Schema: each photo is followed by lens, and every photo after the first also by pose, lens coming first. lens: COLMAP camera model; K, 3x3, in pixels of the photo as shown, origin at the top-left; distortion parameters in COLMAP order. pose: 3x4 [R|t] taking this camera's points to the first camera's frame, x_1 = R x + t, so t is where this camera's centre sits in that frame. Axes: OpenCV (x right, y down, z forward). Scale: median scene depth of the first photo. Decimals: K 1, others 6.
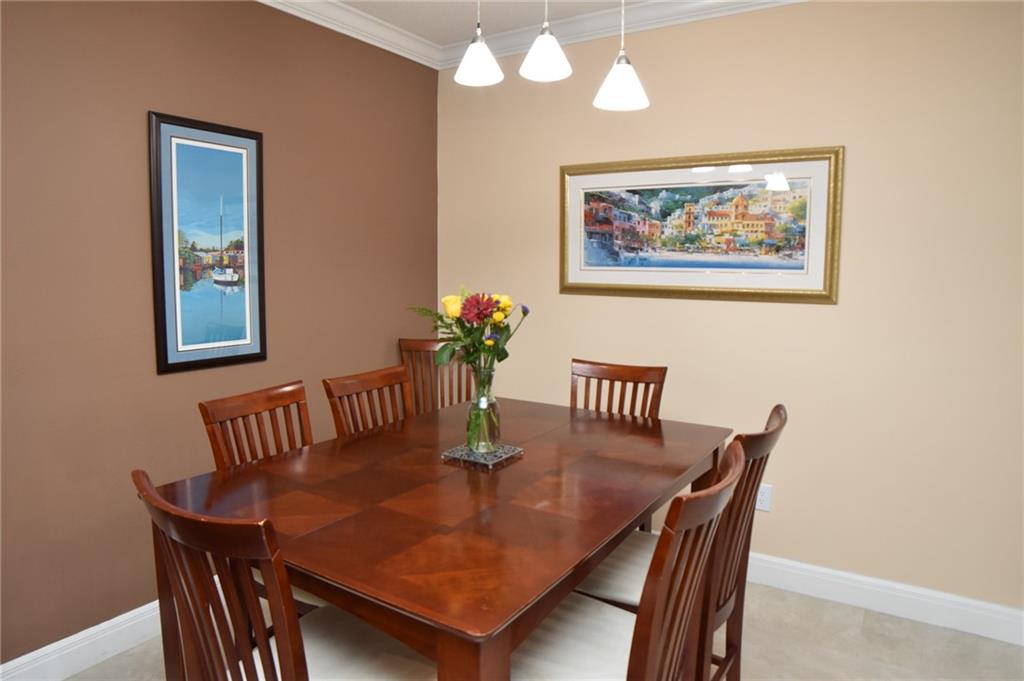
lens RADIAL K [[639.9, 0, 512.0], [0, 639.9, 340.5], [0, 0, 1]] dist [-0.124640, 0.056500]
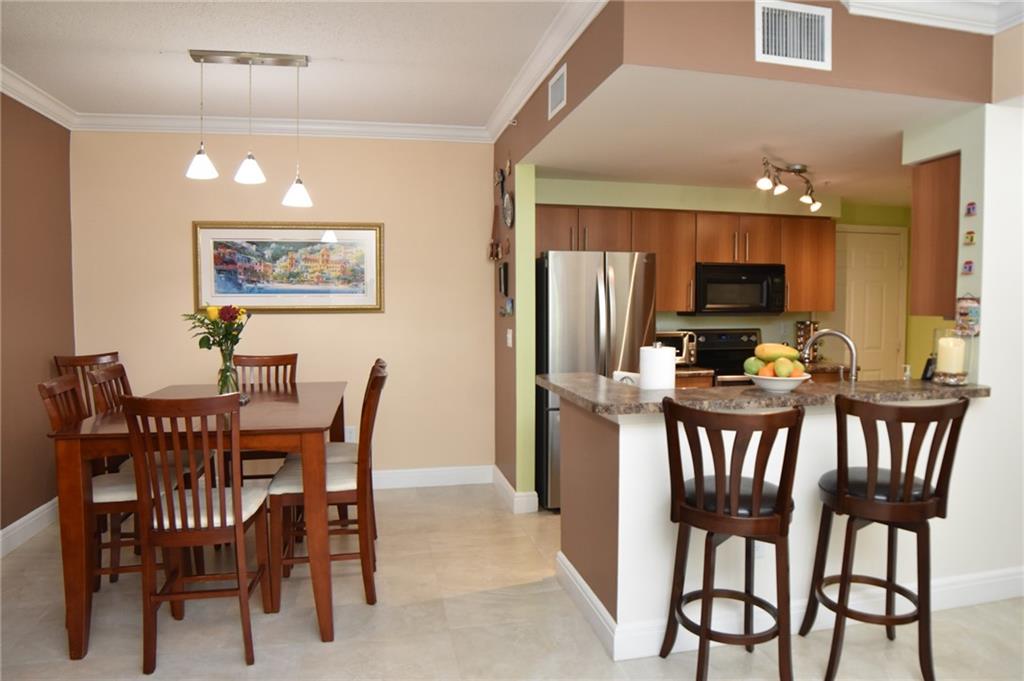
lens RADIAL K [[639.9, 0, 512.0], [0, 639.9, 340.5], [0, 0, 1]] dist [-0.124640, 0.056500]
pose [[0.711427, -0.048654, 0.701074, -0.449905], [0.087013, 0.996023, -0.019174, 0.079206], [-0.697352, 0.074643, 0.712831, -0.487056]]
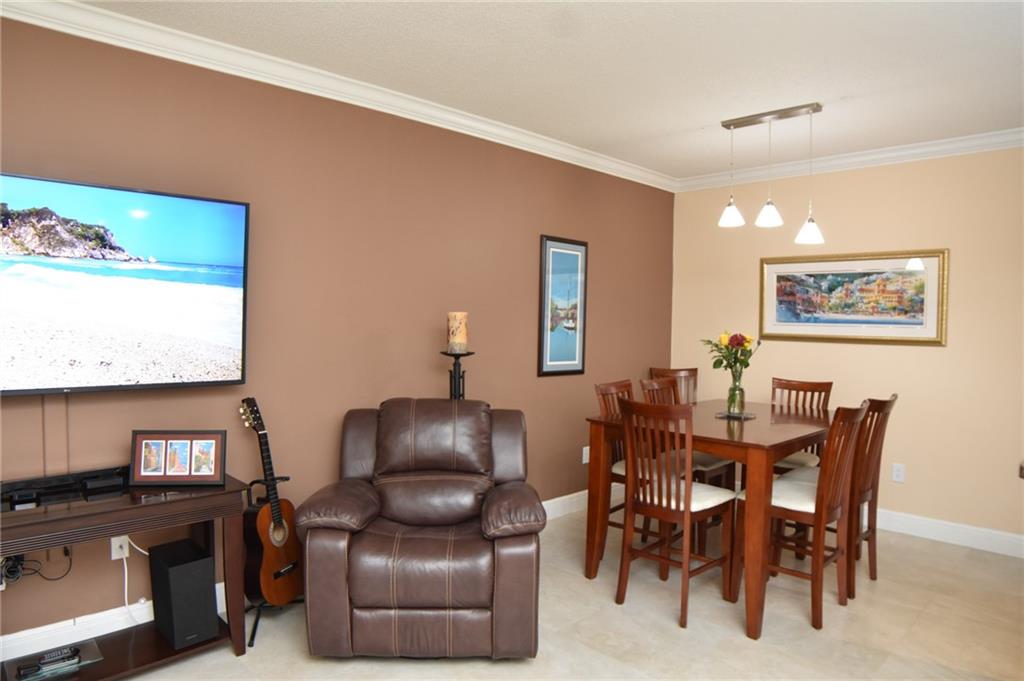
lens RADIAL K [[639.9, 0, 512.0], [0, 639.9, 340.5], [0, 0, 1]] dist [-0.124640, 0.056500]
pose [[0.972516, 0.017844, -0.232152, -0.183137], [-0.038521, 0.995650, -0.084840, 0.094865], [0.229628, 0.091451, 0.968972, -0.722696]]
